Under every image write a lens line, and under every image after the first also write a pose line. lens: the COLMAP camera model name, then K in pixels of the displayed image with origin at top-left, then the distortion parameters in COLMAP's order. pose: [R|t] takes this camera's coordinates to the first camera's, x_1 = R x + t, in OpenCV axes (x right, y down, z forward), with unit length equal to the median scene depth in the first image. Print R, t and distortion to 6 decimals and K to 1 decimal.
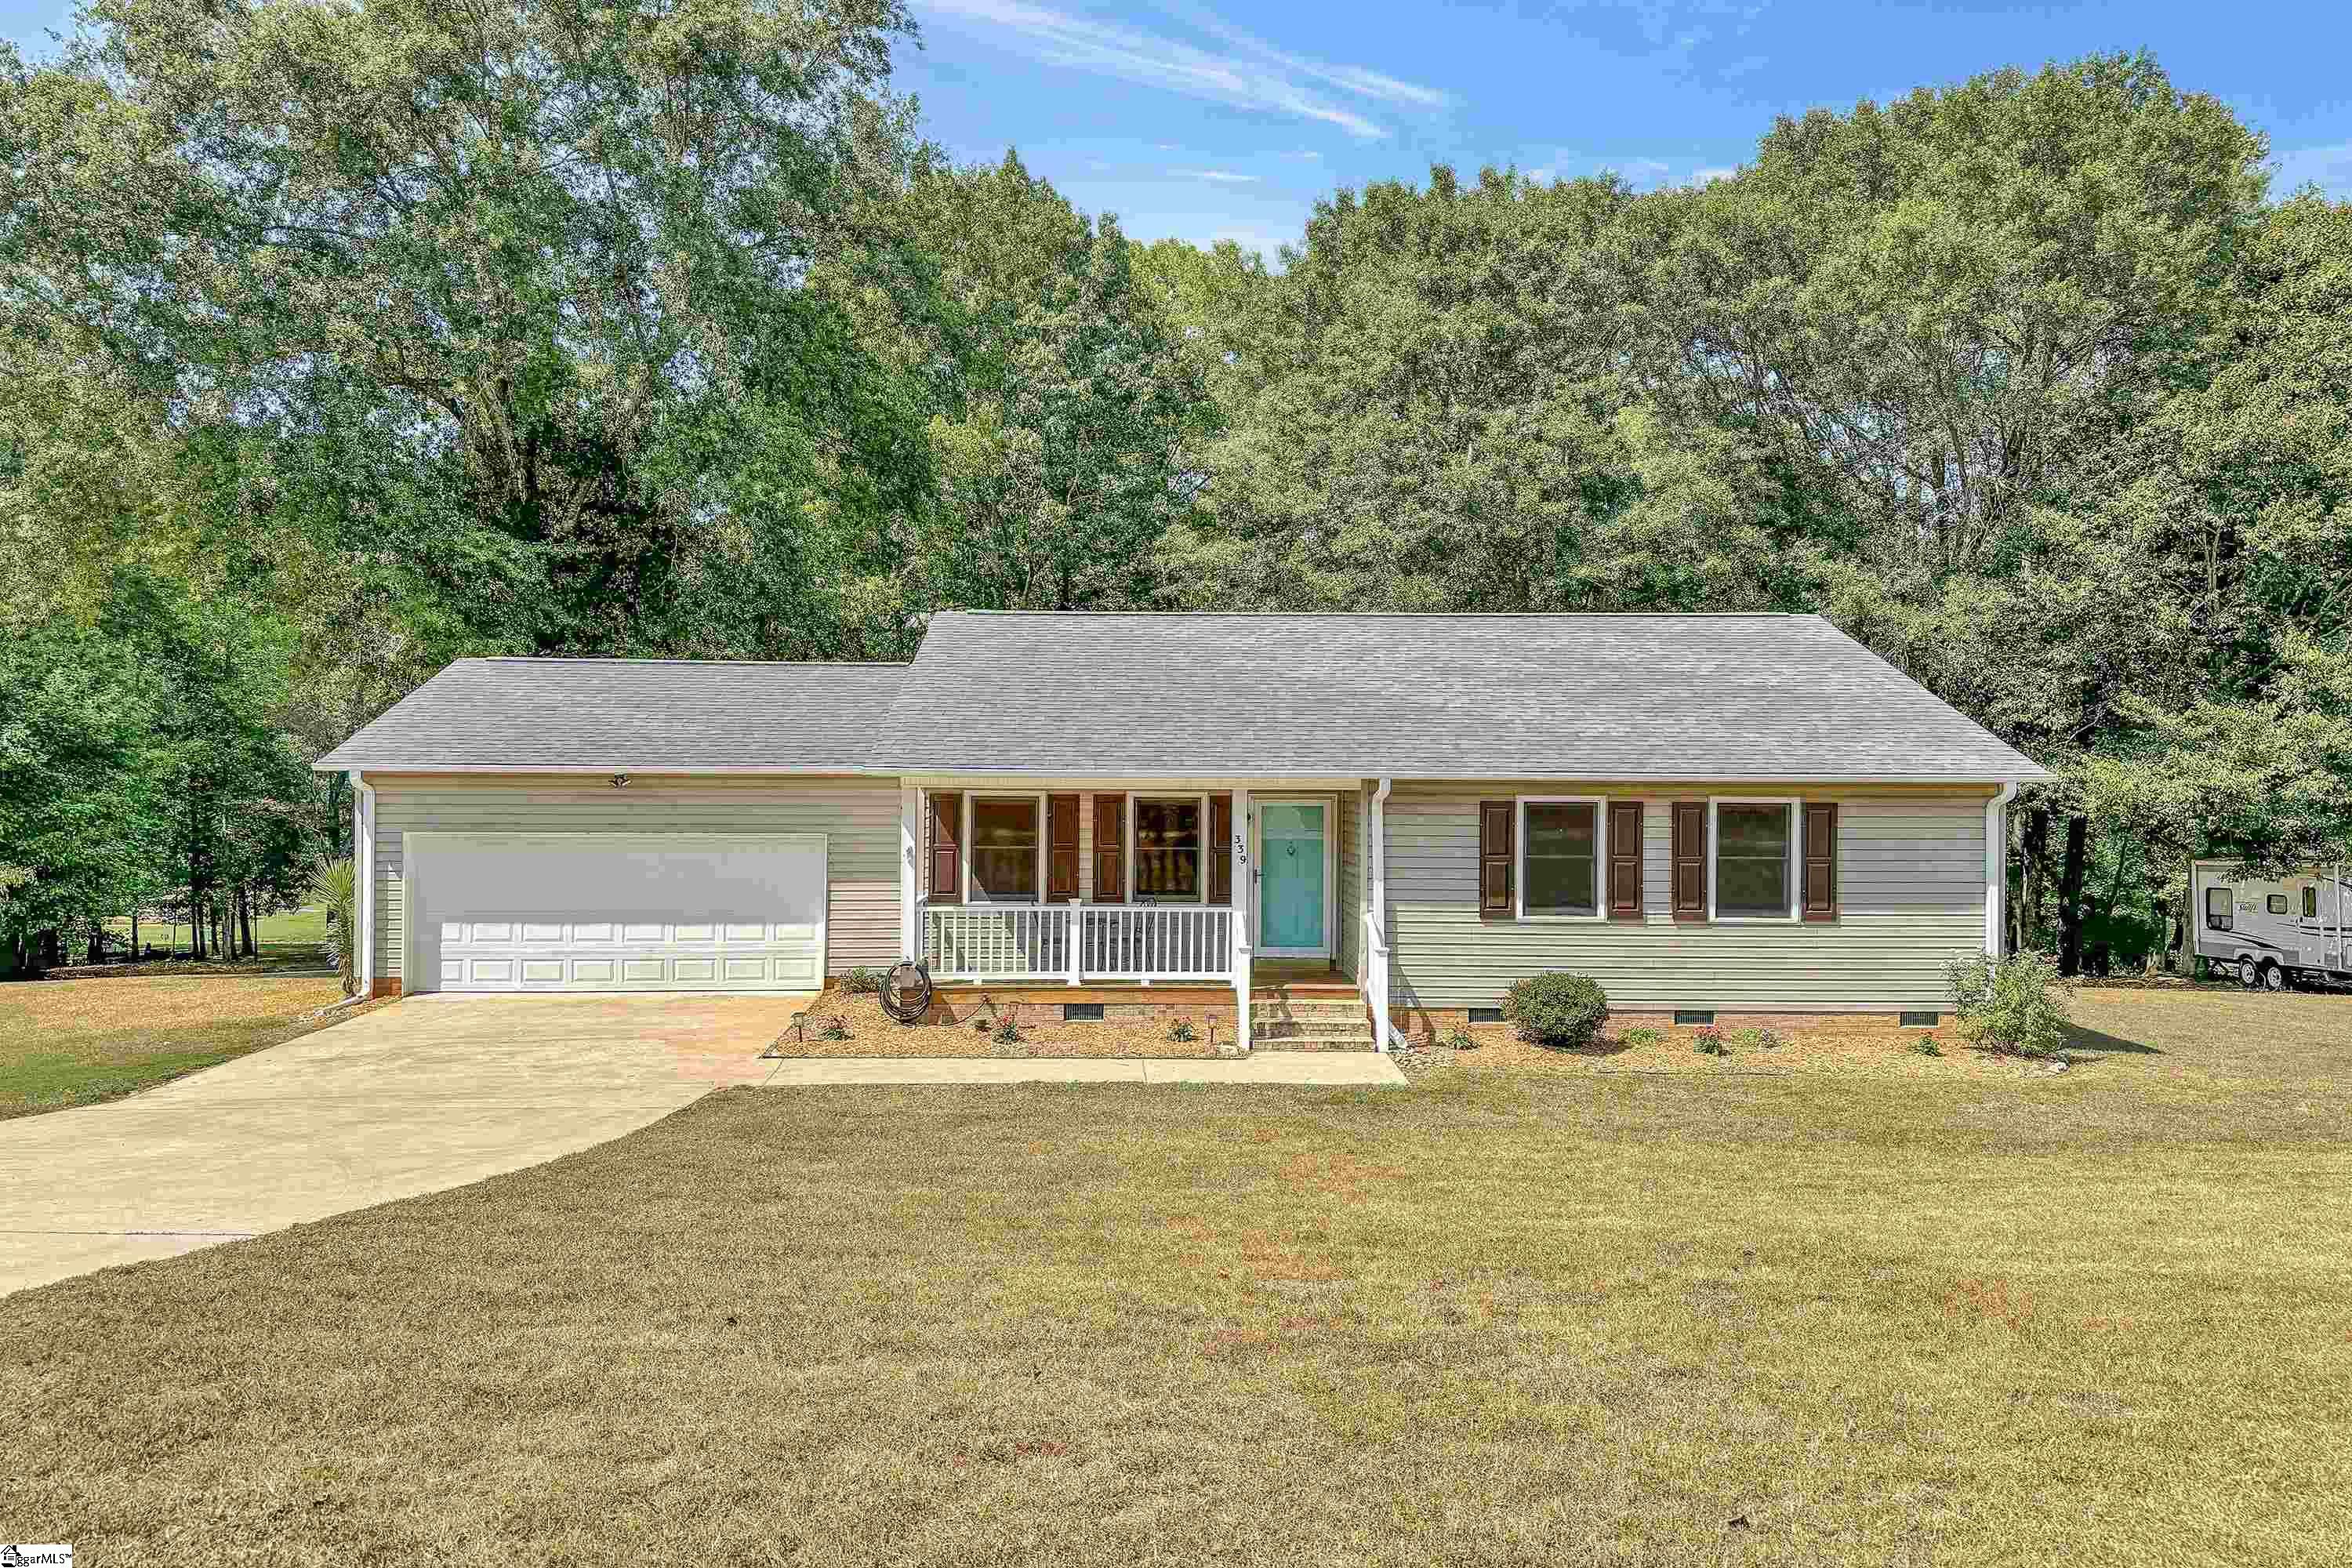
lens RADIAL K [[1621.7, 0, 1176.0], [0, 1621.7, 784.0], [0, 0, 1]] dist [0.095744, -0.124373]
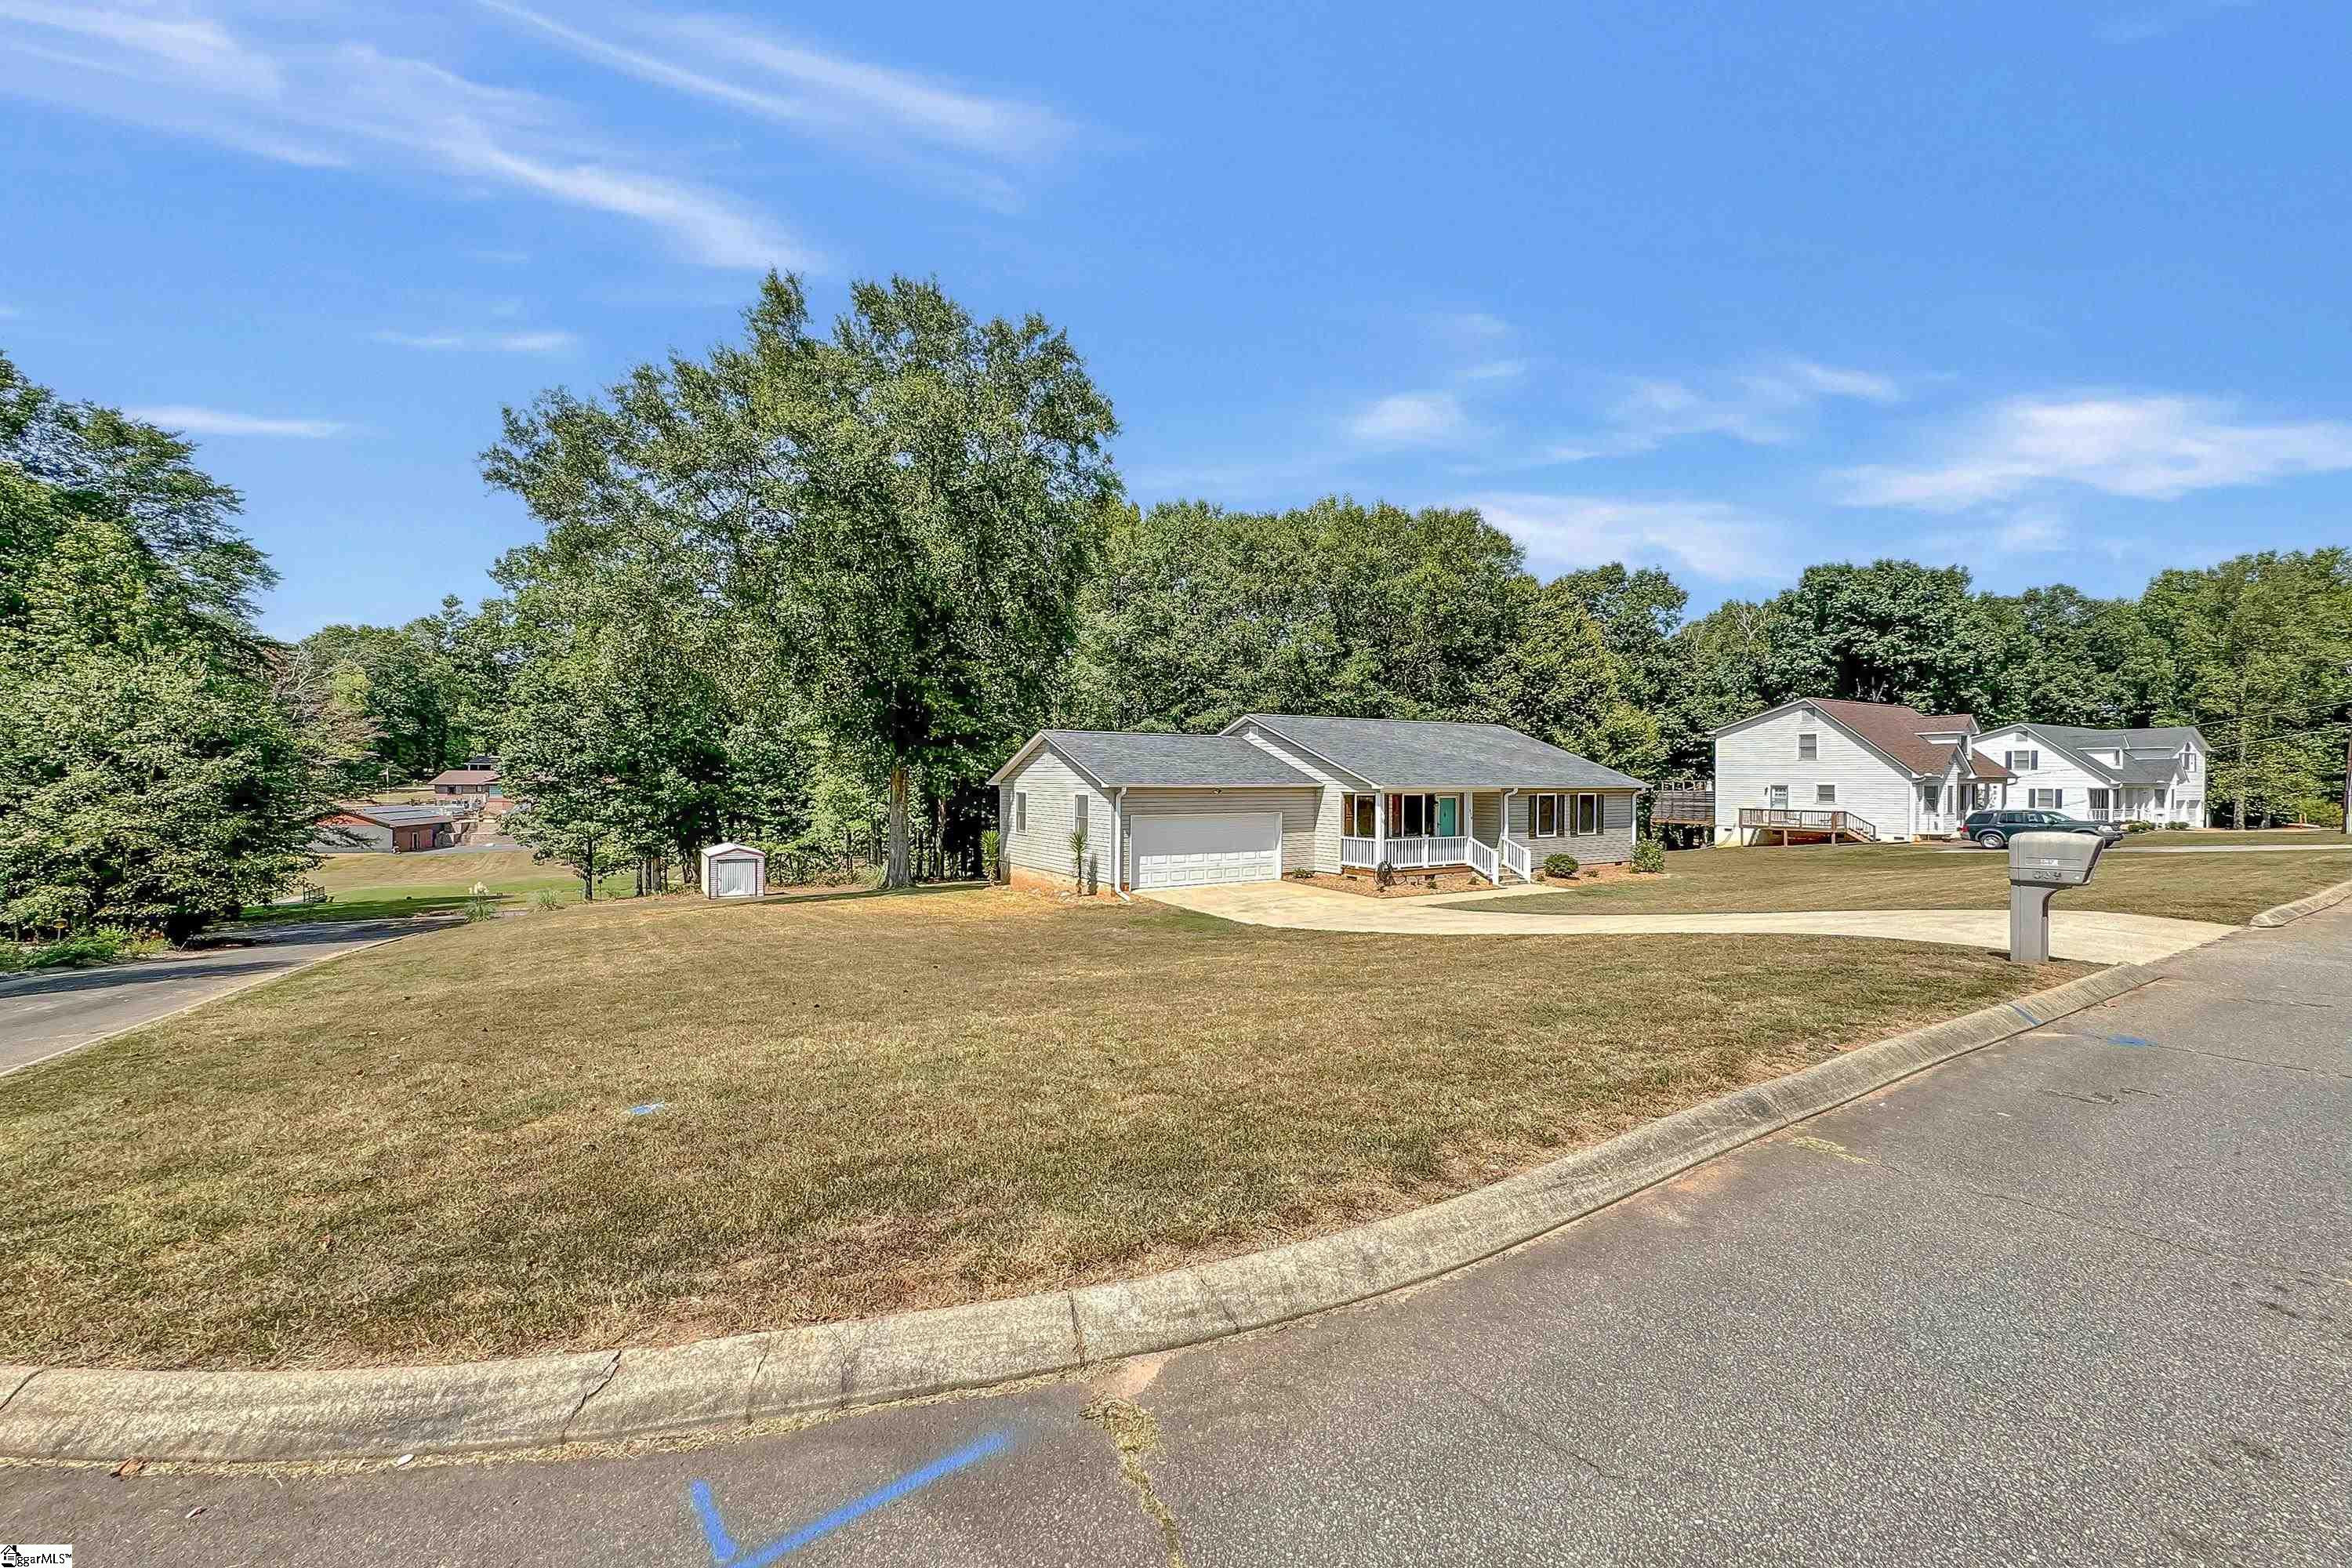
lens RADIAL K [[940.2, 0, 1176.7], [0, 940.2, 781.8], [0, 0, 1]] dist [-0.002663, 0.000660]
pose [[0.859452, -0.002703, 0.511209, -0.899869], [0.003409, 0.999994, -0.000443, -0.011026], [-0.511204, 0.002123, 0.859457, -0.073710]]
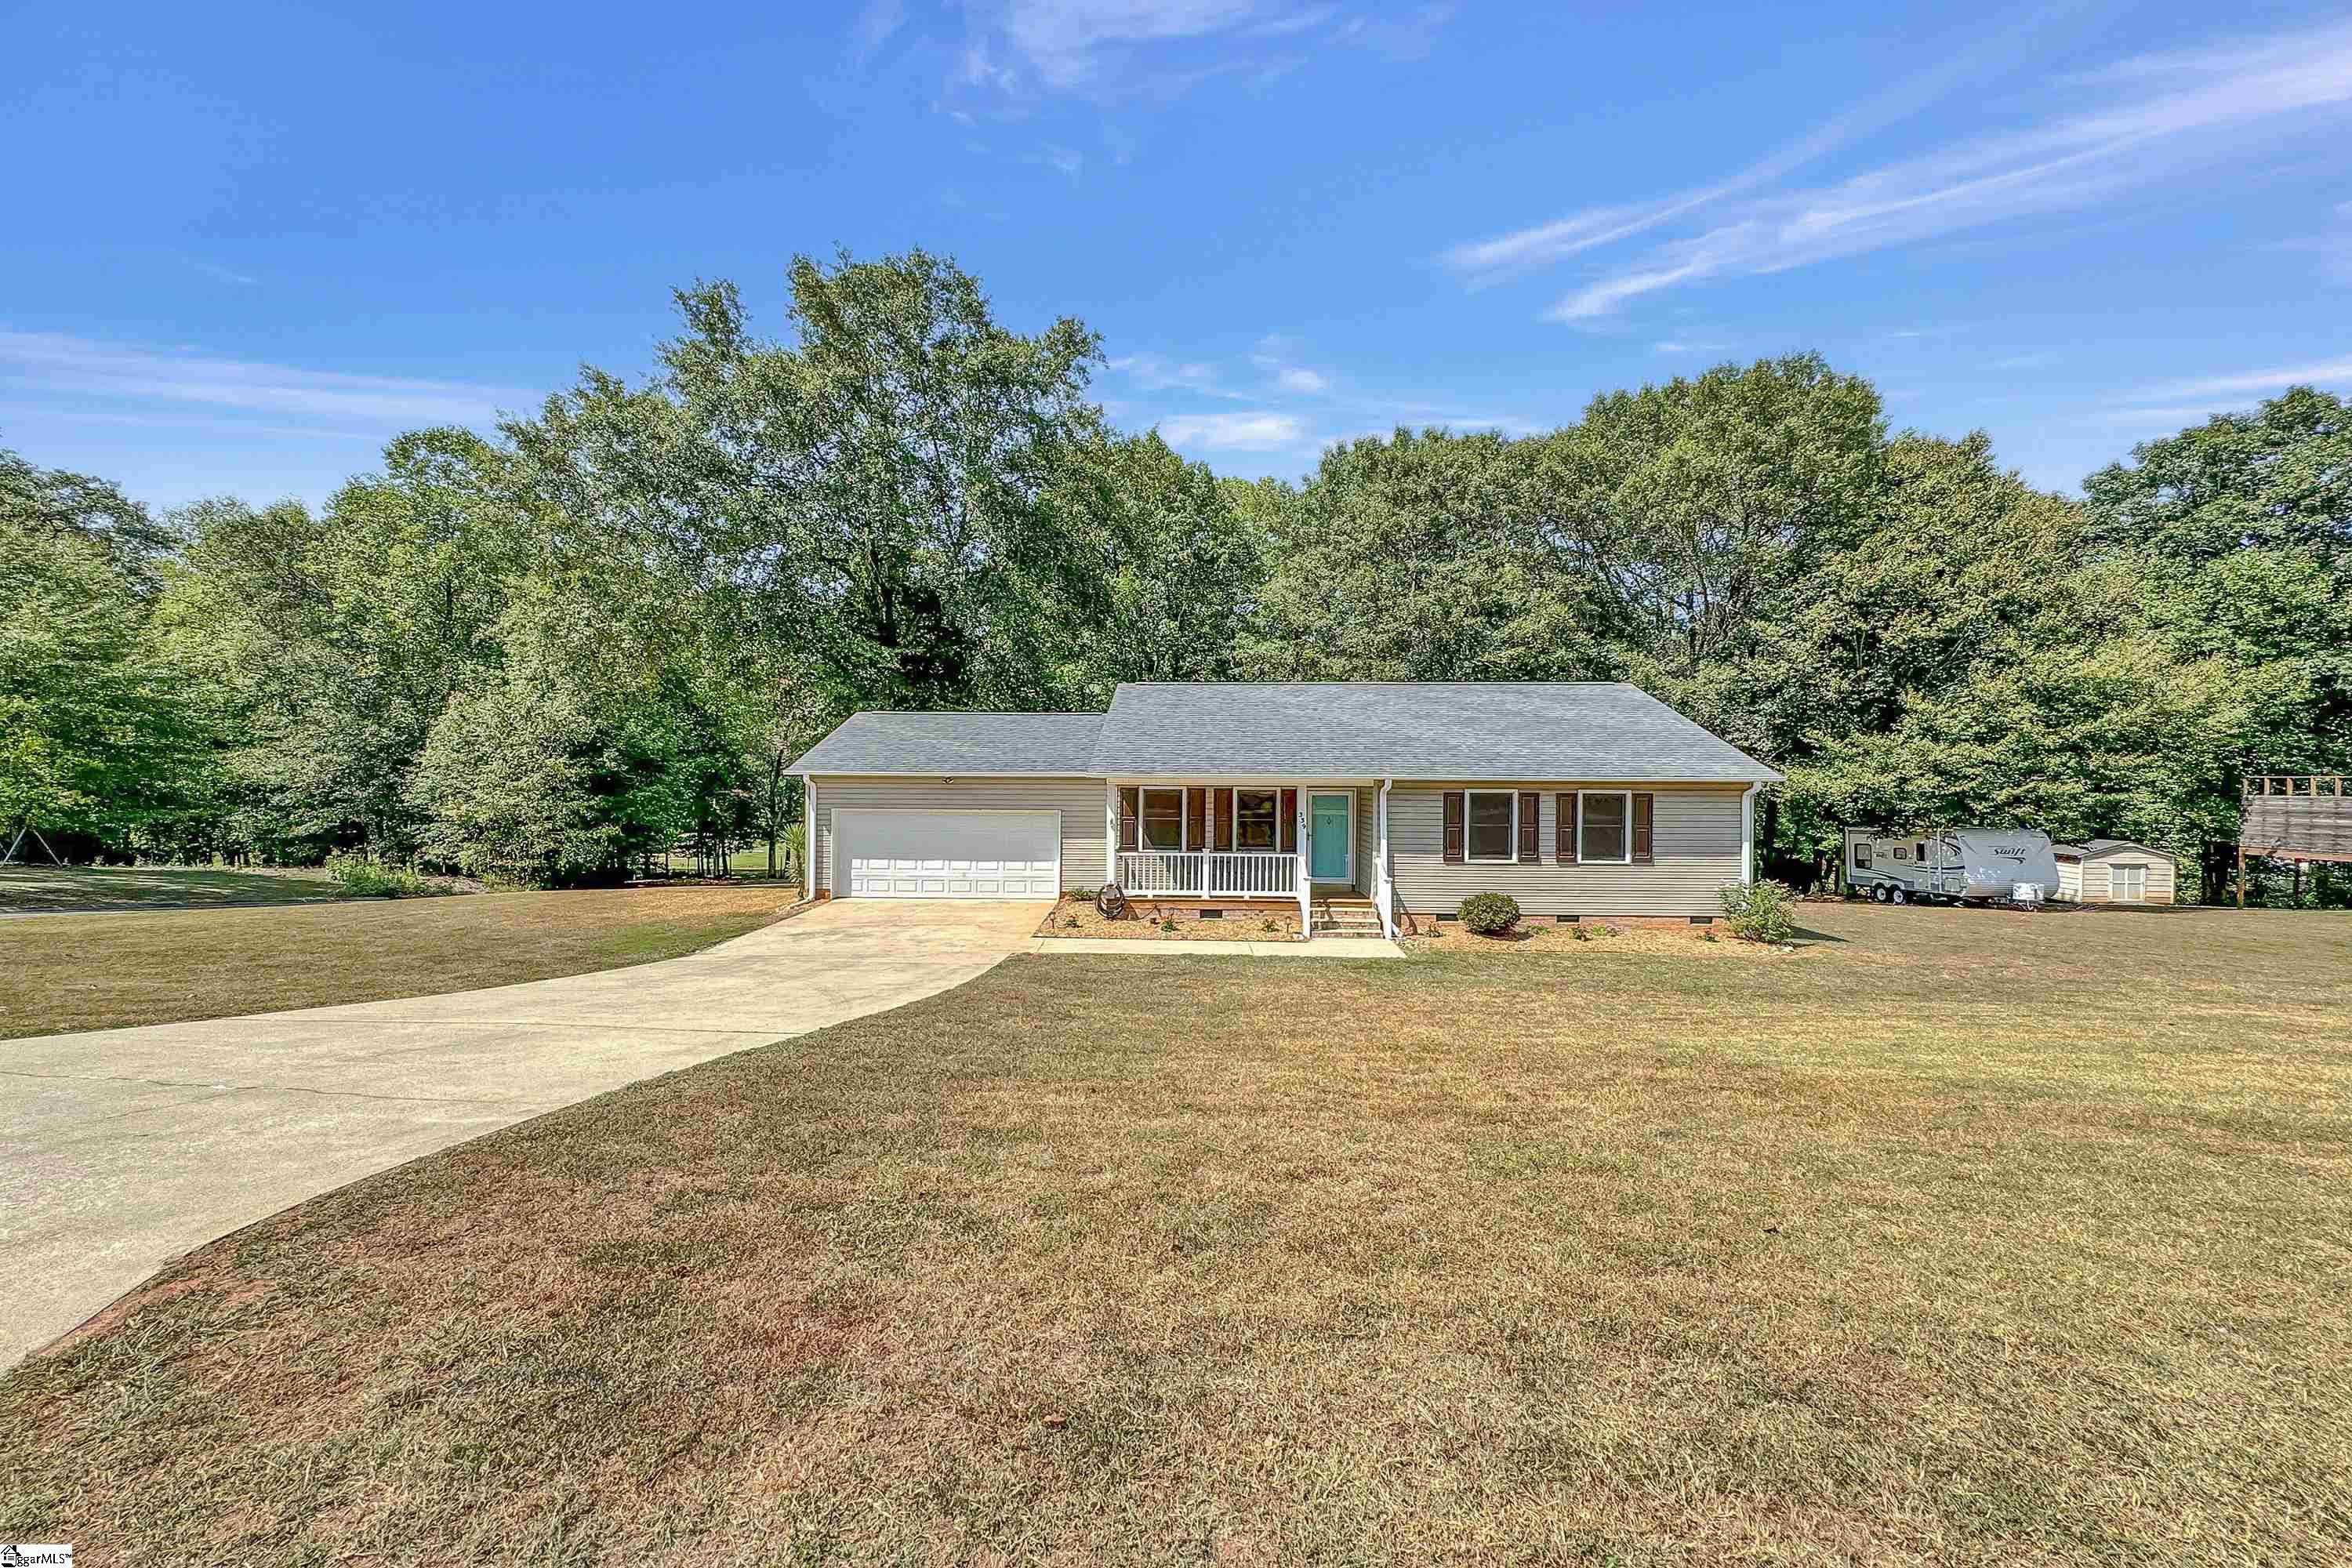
lens RADIAL K [[930.3, 0, 1173.6], [0, 930.3, 776.9], [0, 0, 1]] dist [0.000376, 0.000336]
pose [[0.998108, 0.000079, -0.061490, -0.027414], [-0.000416, 0.999985, -0.005468, -0.000107], [0.061489, 0.005483, 0.998093, 0.004254]]
